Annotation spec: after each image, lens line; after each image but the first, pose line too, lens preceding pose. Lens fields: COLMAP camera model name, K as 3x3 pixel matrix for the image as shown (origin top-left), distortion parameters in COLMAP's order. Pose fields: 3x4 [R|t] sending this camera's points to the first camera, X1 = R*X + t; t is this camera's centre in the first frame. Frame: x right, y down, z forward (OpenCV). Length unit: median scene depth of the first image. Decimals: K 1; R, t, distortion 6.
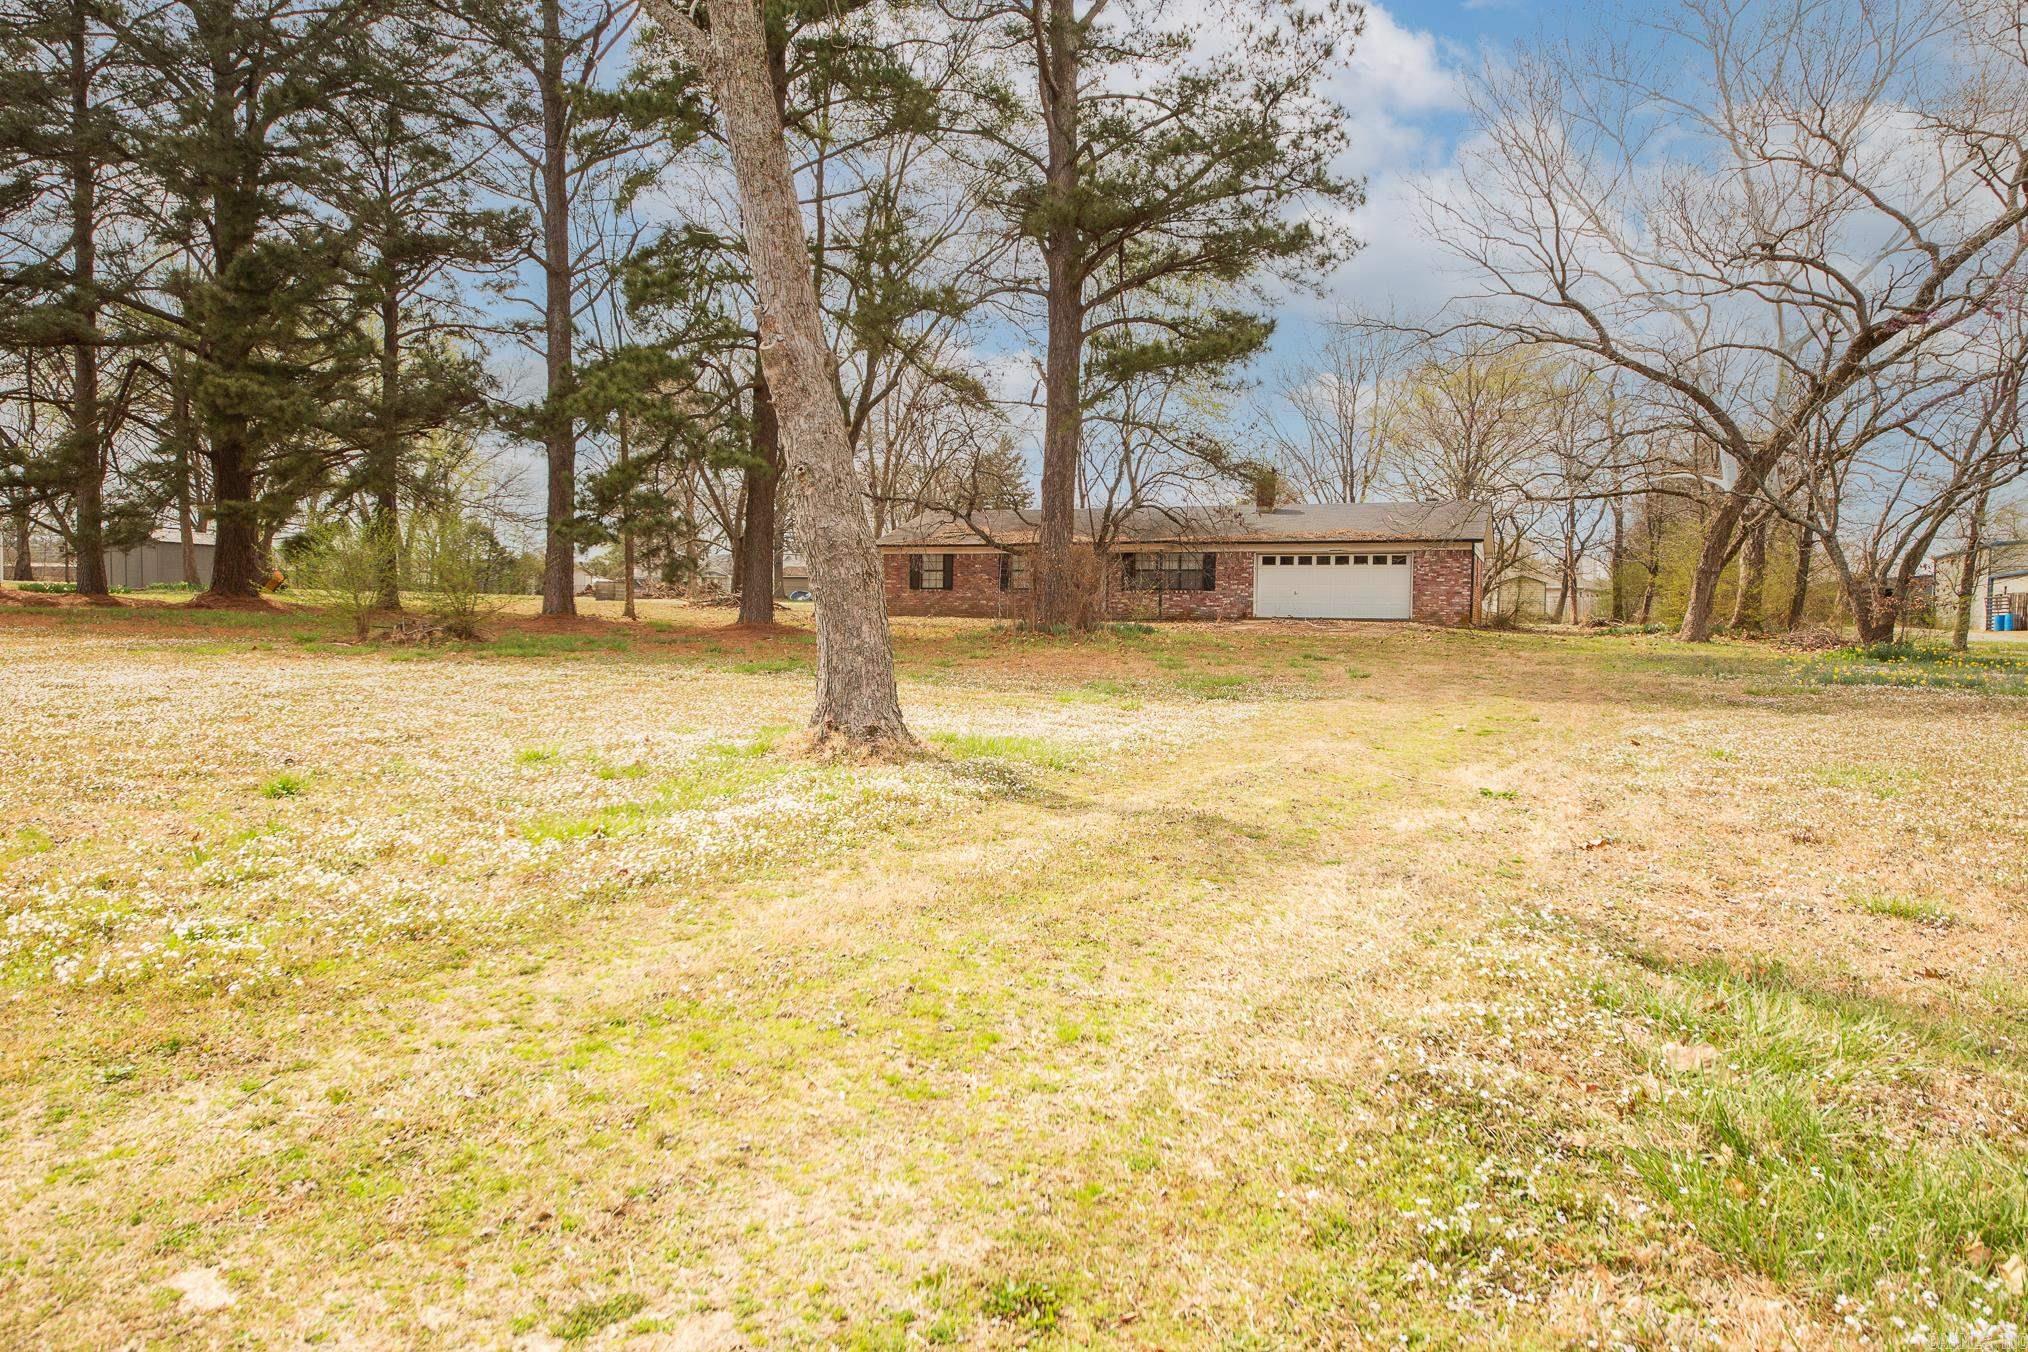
lens RADIAL K [[1358.1, 0, 1014.4], [0, 1358.1, 678.4], [0, 0, 1]] dist [0.025110, 0.006365]
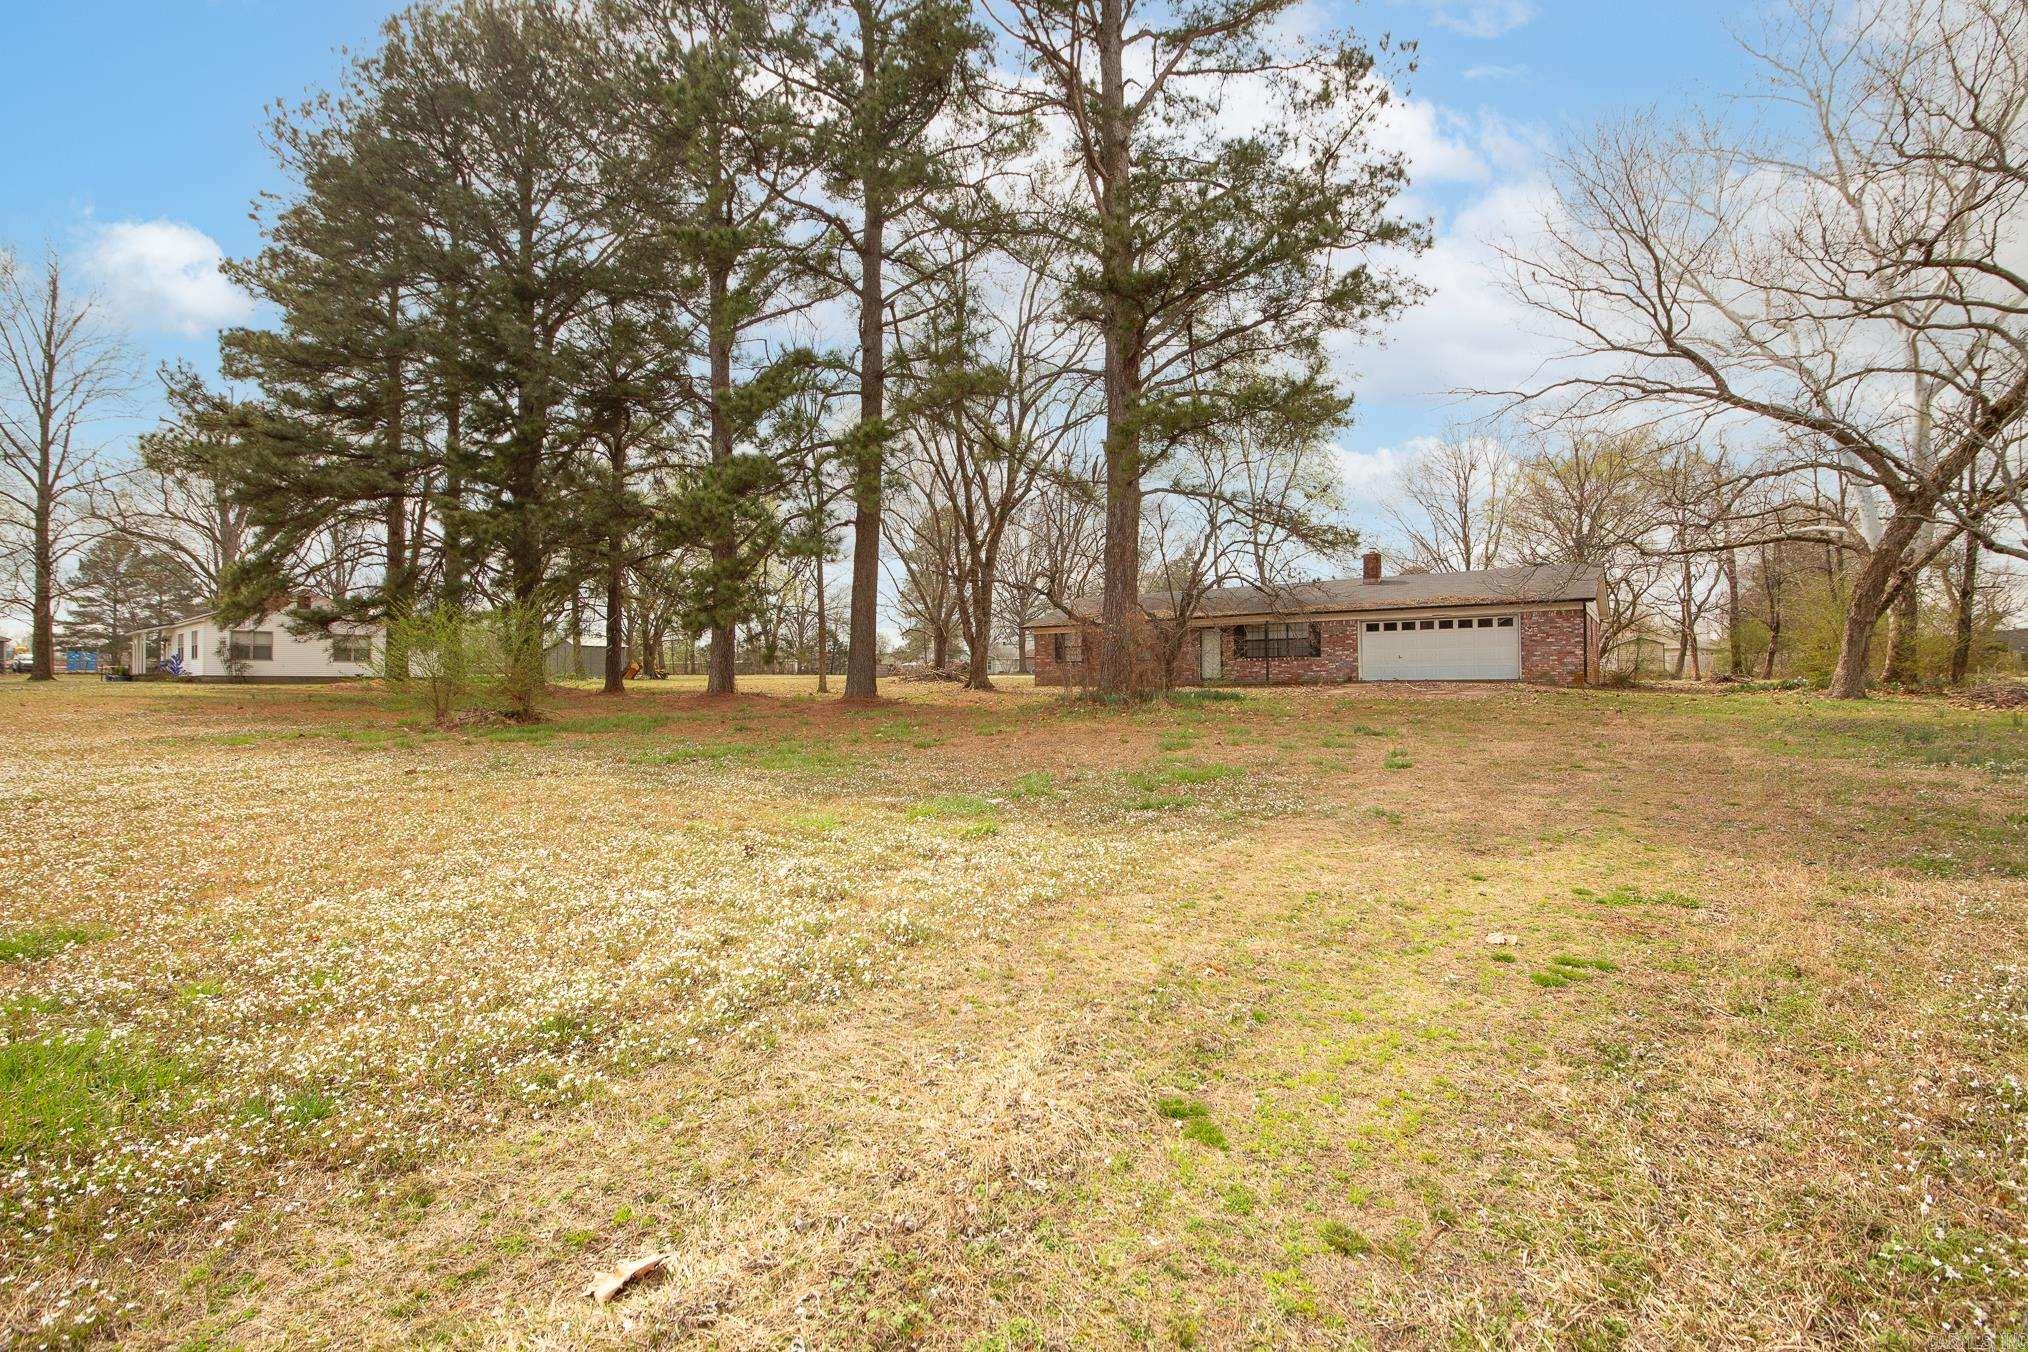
lens RADIAL K [[956.7, 0, 992.3], [0, 956.7, 674.5], [0, 0, 1]] dist [-0.017212, -0.004251]
pose [[0.969938, -0.023079, -0.242257, 0.094520], [0.009801, 0.998390, -0.055875, -0.013569], [0.243156, 0.051821, 0.968602, 0.252289]]
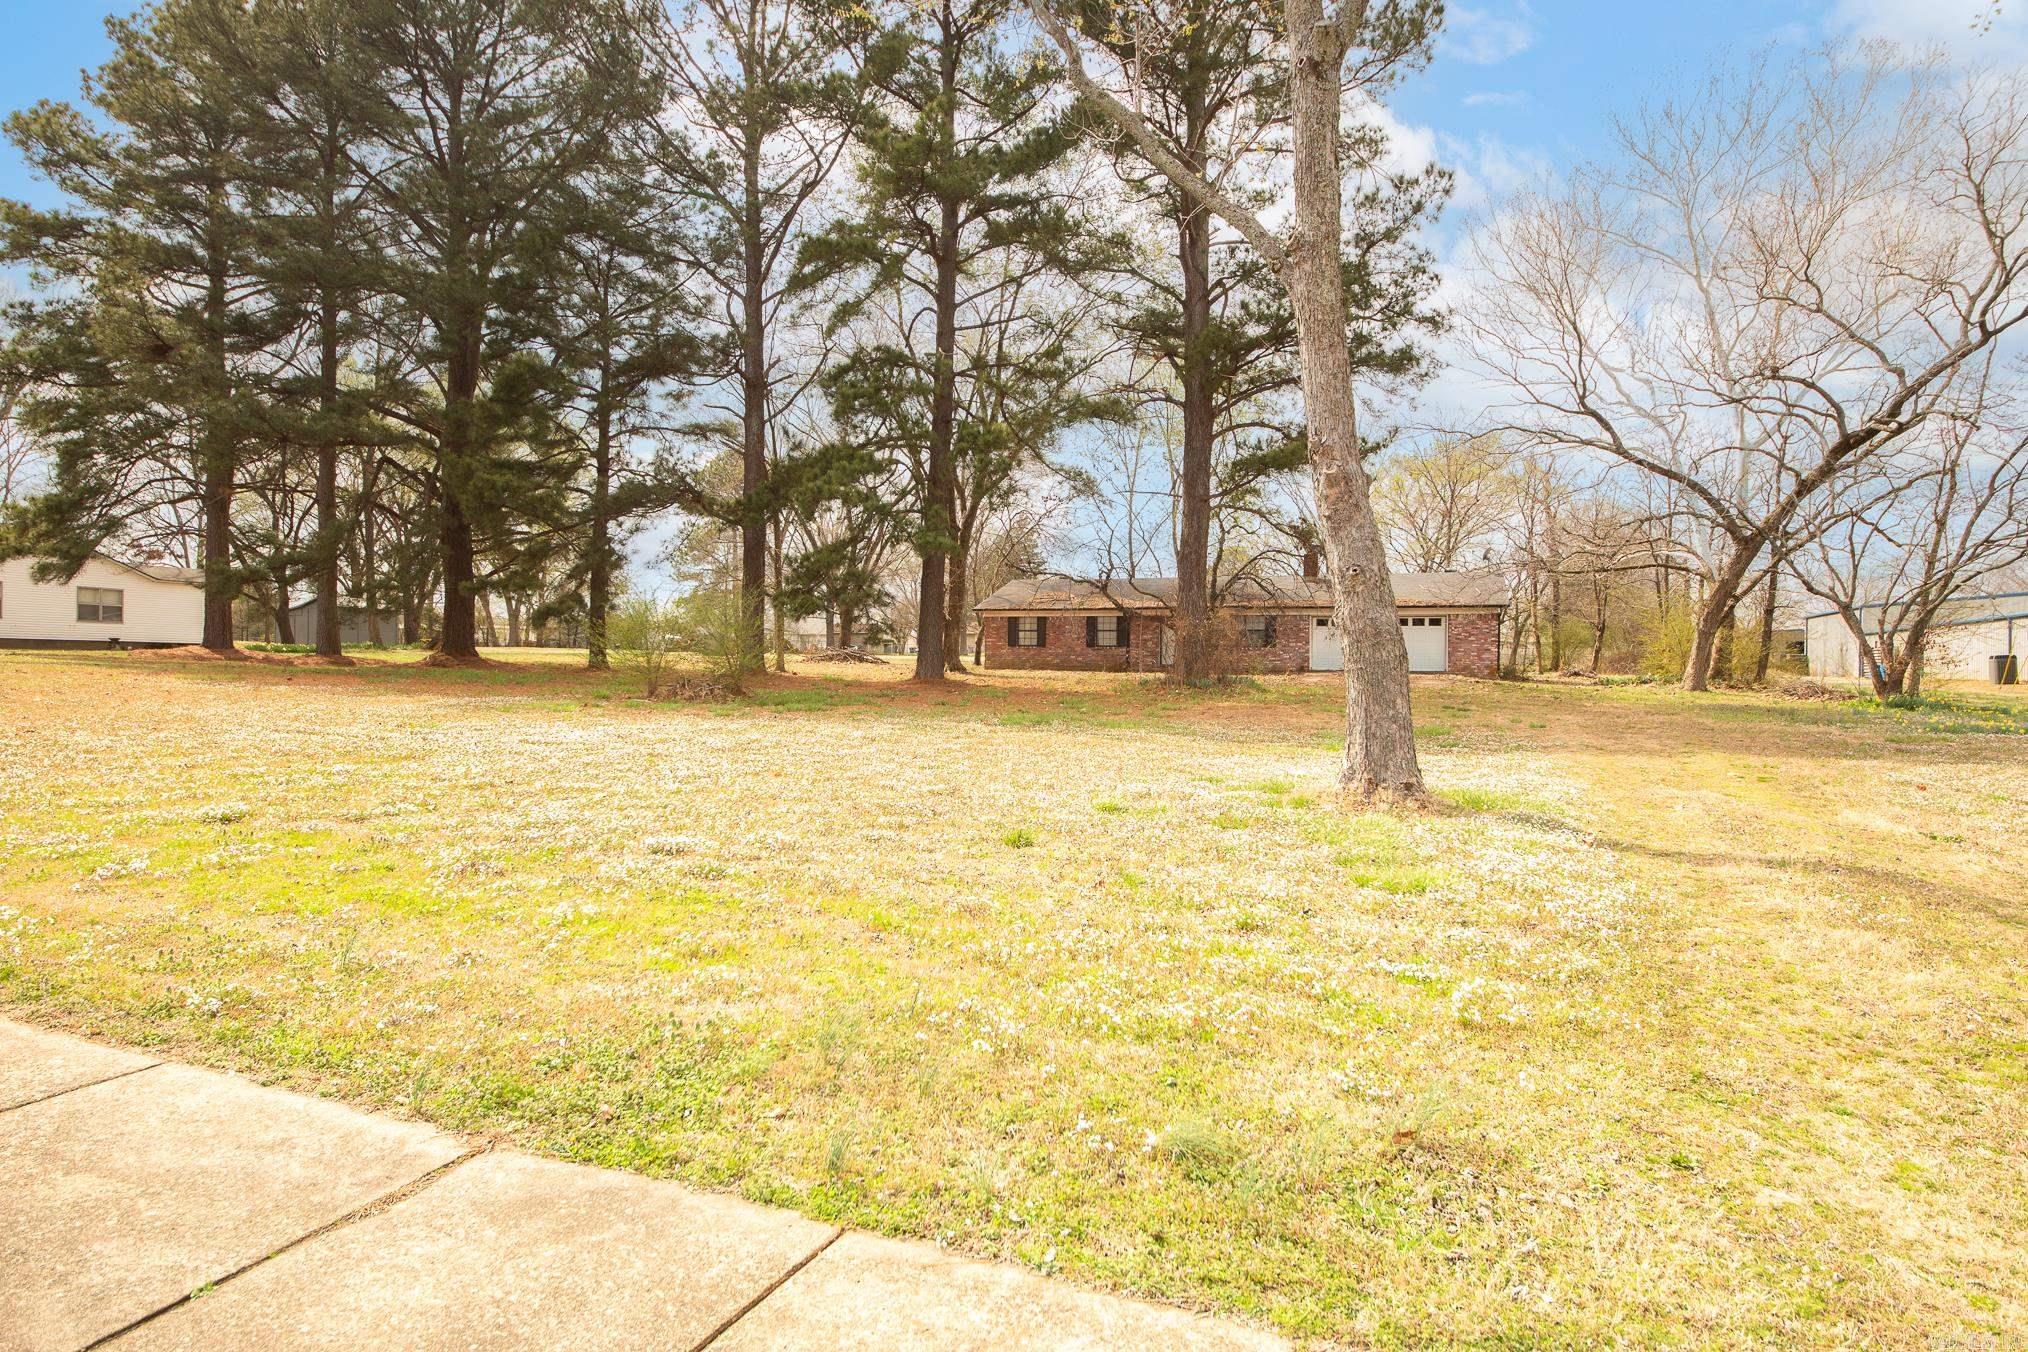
lens RADIAL K [[1156.5, 0, 1009.7], [0, 1156.5, 678.9], [0, 0, 1]] dist [0.001881, -0.000167]
pose [[0.999821, -0.003077, 0.018657, -0.127836], [0.003681, 0.999467, -0.032444, -0.006596], [-0.018547, 0.032507, 0.999299, -0.006213]]
